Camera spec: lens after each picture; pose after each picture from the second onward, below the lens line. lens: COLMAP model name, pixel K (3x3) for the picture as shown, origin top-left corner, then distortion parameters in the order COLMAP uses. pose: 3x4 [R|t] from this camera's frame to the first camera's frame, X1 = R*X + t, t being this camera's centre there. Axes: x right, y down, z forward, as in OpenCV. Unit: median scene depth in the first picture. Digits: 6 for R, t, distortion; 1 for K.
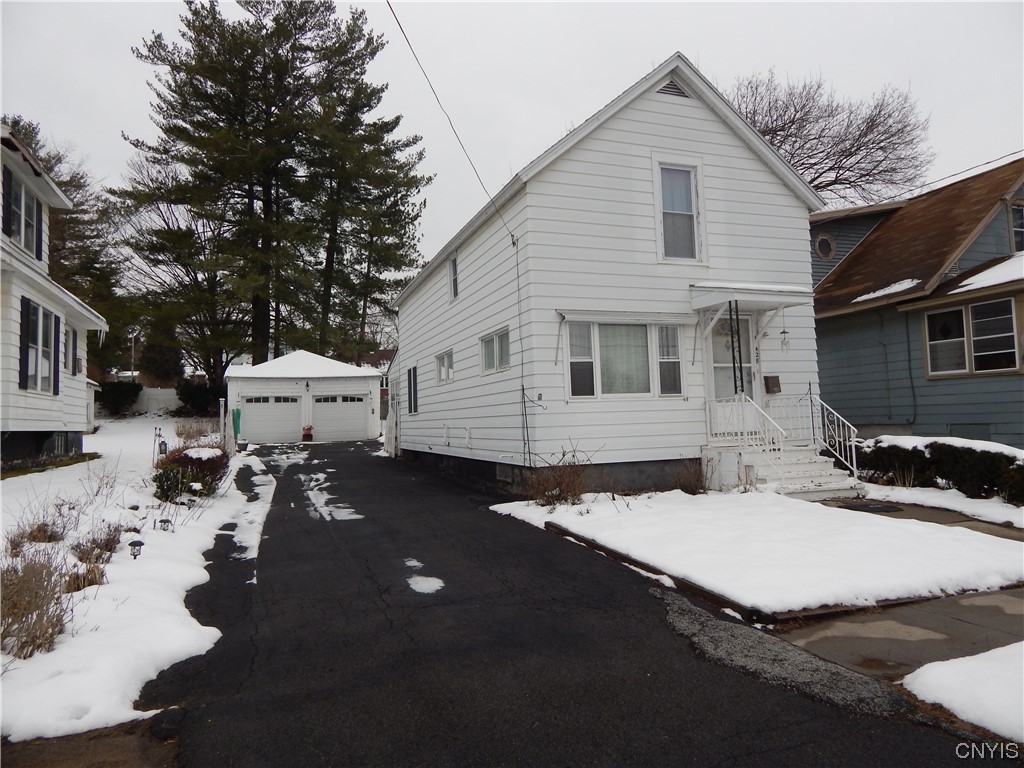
lens RADIAL K [[674.5, 0, 513.3], [0, 674.5, 381.7], [0, 0, 1]] dist [0.001210, -0.005310]
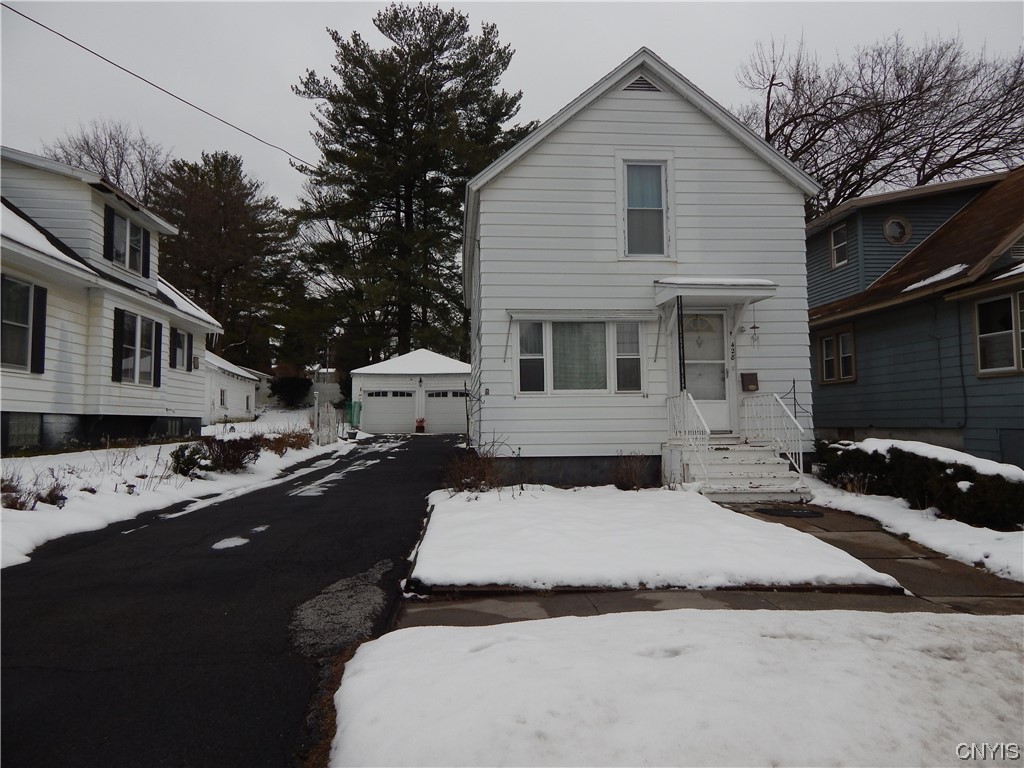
lens RADIAL K [[674.5, 0, 513.1], [0, 674.5, 381.5], [0, 0, 1]] dist [0.001210, -0.005310]
pose [[0.962408, 0.006428, -0.271531, 0.272883], [-0.005502, 0.999976, 0.004173, 0.001133], [0.271551, -0.002522, 0.962421, -0.009589]]
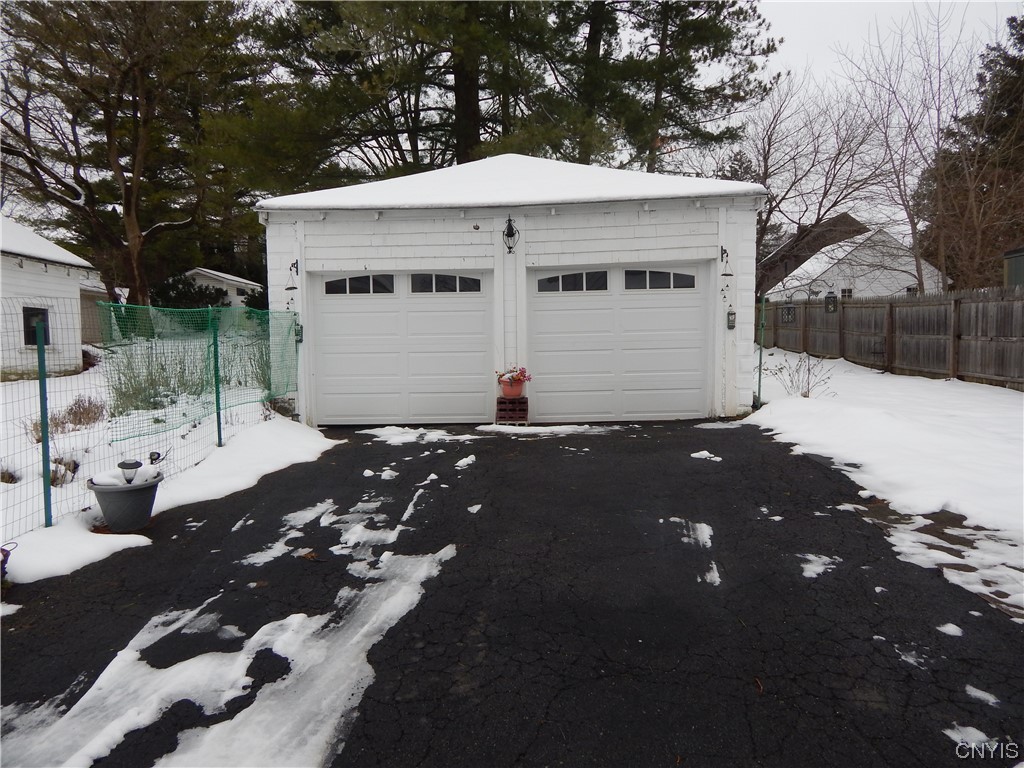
lens RADIAL K [[674.5, 0, 512.3], [0, 674.5, 383.8], [0, 0, 1]] dist [0.001210, -0.005310]
pose [[0.925415, 0.031280, -0.377663, -0.392319], [0.016325, 0.992372, 0.122194, 0.071785], [0.378605, -0.119245, 0.917845, 1.482711]]
